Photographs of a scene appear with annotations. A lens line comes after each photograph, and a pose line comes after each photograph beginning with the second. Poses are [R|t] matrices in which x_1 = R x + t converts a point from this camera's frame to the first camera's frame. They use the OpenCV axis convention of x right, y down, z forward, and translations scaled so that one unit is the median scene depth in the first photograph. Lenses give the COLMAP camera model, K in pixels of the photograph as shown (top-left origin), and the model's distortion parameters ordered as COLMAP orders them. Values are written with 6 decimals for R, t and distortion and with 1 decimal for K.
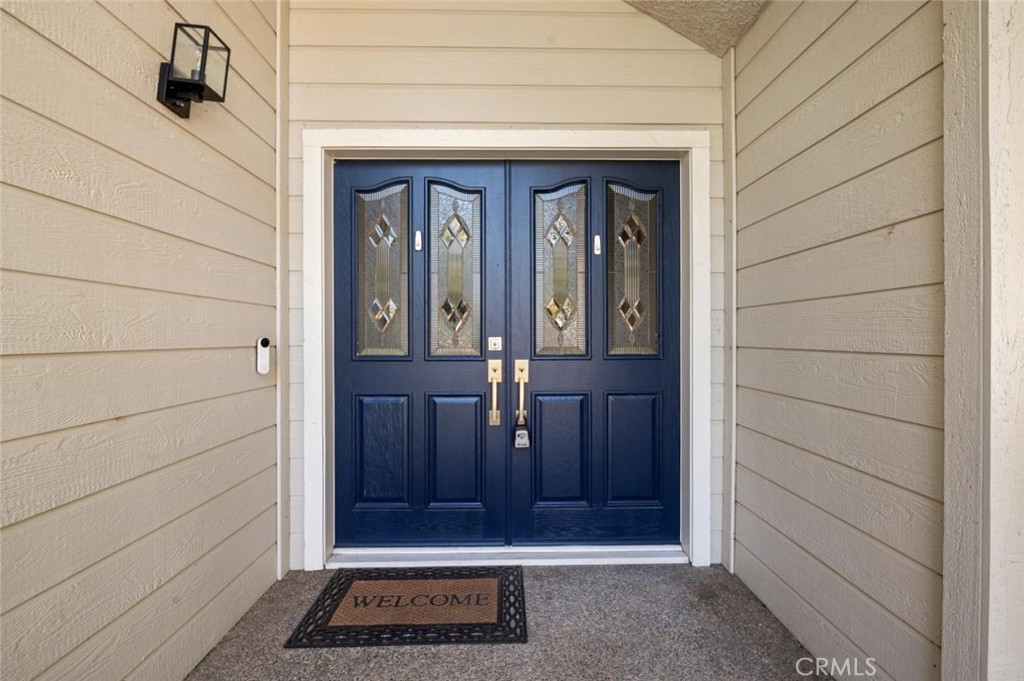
lens RADIAL K [[460.5, 0, 512.0], [0, 460.5, 340.5], [0, 0, 1]] dist [0.000350, 0.000010]
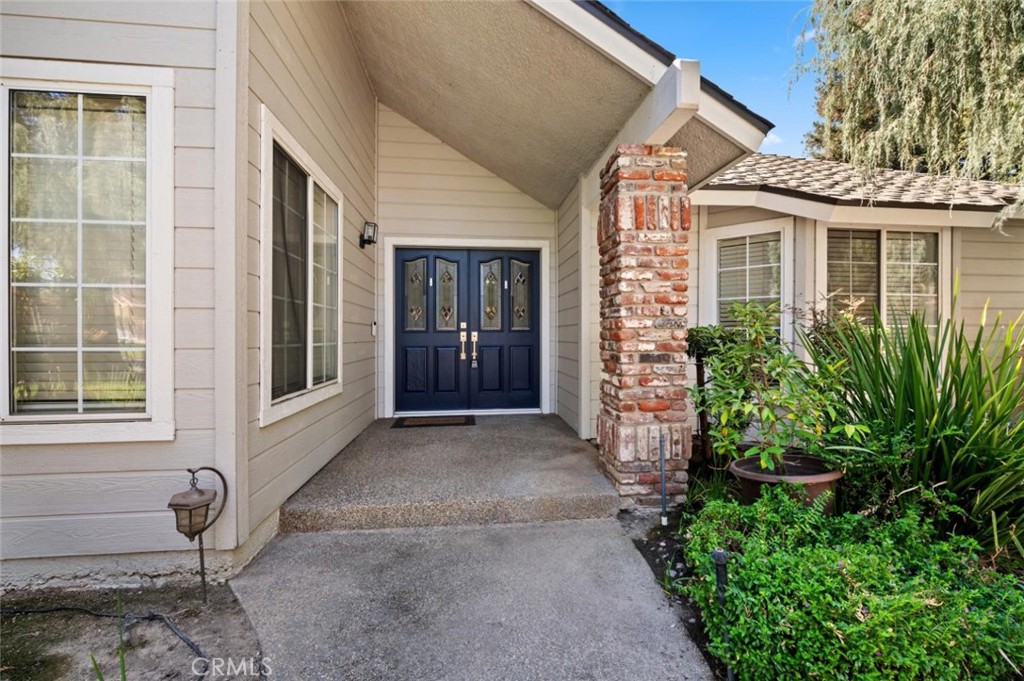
lens RADIAL K [[412.2, 0, 512.0], [0, 412.2, 340.5], [0, 0, 1]] dist [0.000387, 0.000024]
pose [[0.995631, 0.001042, 0.093371, 0.014939], [-0.001281, 0.999996, 0.002501, 0.079242], [-0.093368, -0.002610, 0.995628, -1.167327]]
